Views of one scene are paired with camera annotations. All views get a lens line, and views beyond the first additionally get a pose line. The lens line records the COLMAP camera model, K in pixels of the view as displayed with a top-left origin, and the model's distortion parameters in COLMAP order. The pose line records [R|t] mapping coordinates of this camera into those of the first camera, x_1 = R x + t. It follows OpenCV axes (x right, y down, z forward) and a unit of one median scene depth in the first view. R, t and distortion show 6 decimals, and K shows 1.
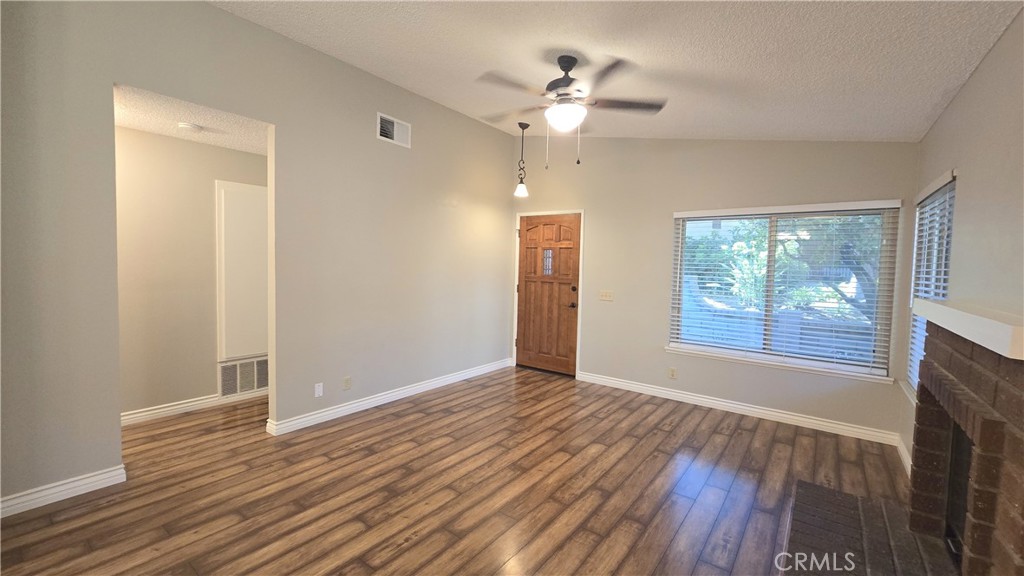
lens RADIAL K [[425.8, 0, 516.0], [0, 425.8, 287.9], [0, 0, 1]] dist [-0.006816, 0.002050]
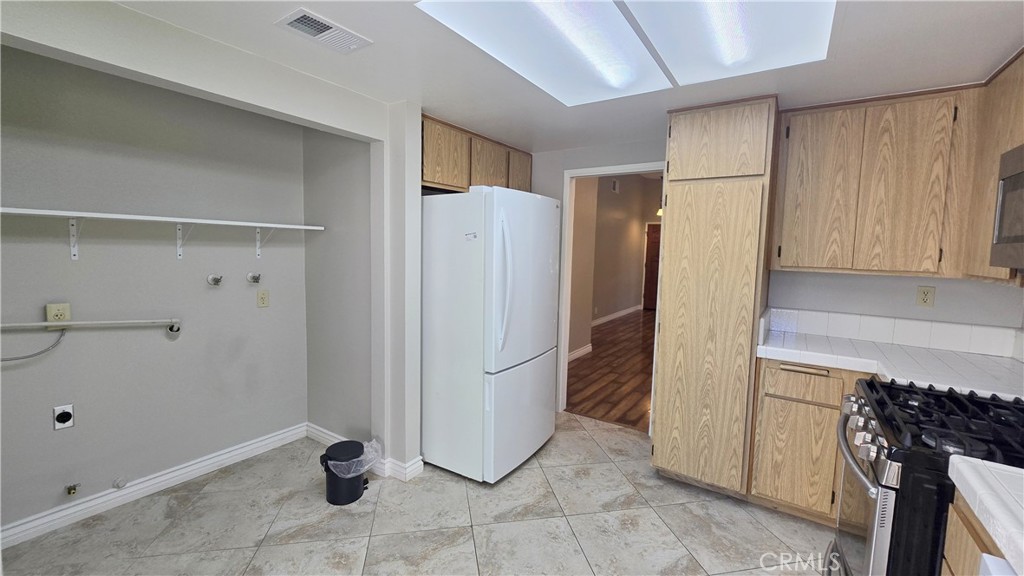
lens RADIAL K [[425.8, 0, 512.8], [0, 425.8, 281.1], [0, 0, 1]] dist [-0.006816, 0.002050]
pose [[0.997417, -0.002607, 0.071785, -0.665779], [0.000000, 0.999341, 0.036292, 0.003065], [-0.071832, -0.036198, 0.996760, -0.712287]]
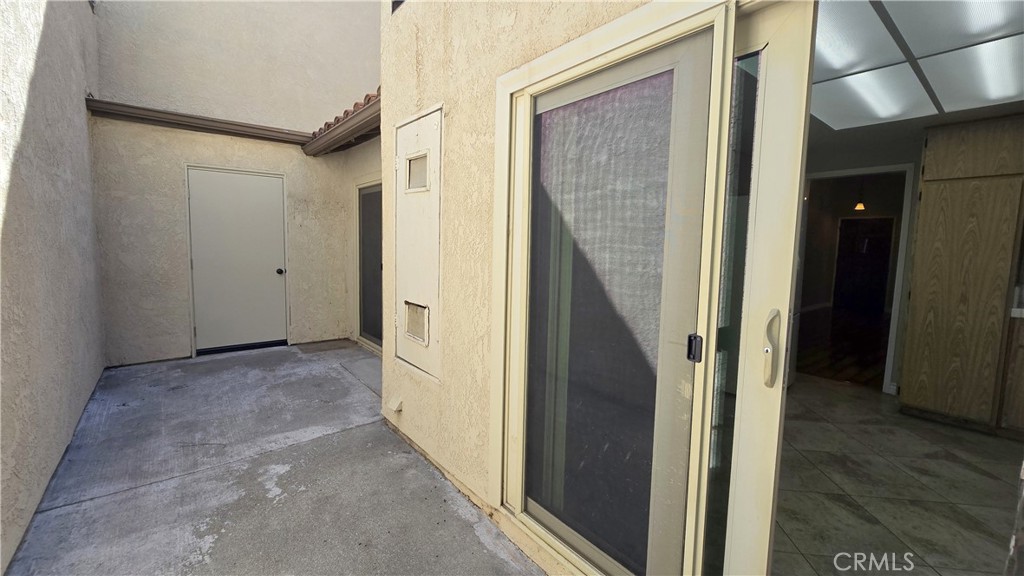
lens RADIAL K [[425.8, 0, 505.3], [0, 425.8, 283.9], [0, 0, 1]] dist [-0.006816, 0.002050]
pose [[0.971491, 0.021745, -0.236077, -0.881741], [-0.012376, 0.999079, 0.041097, 0.037032], [0.236753, -0.037004, 0.970865, -0.972142]]
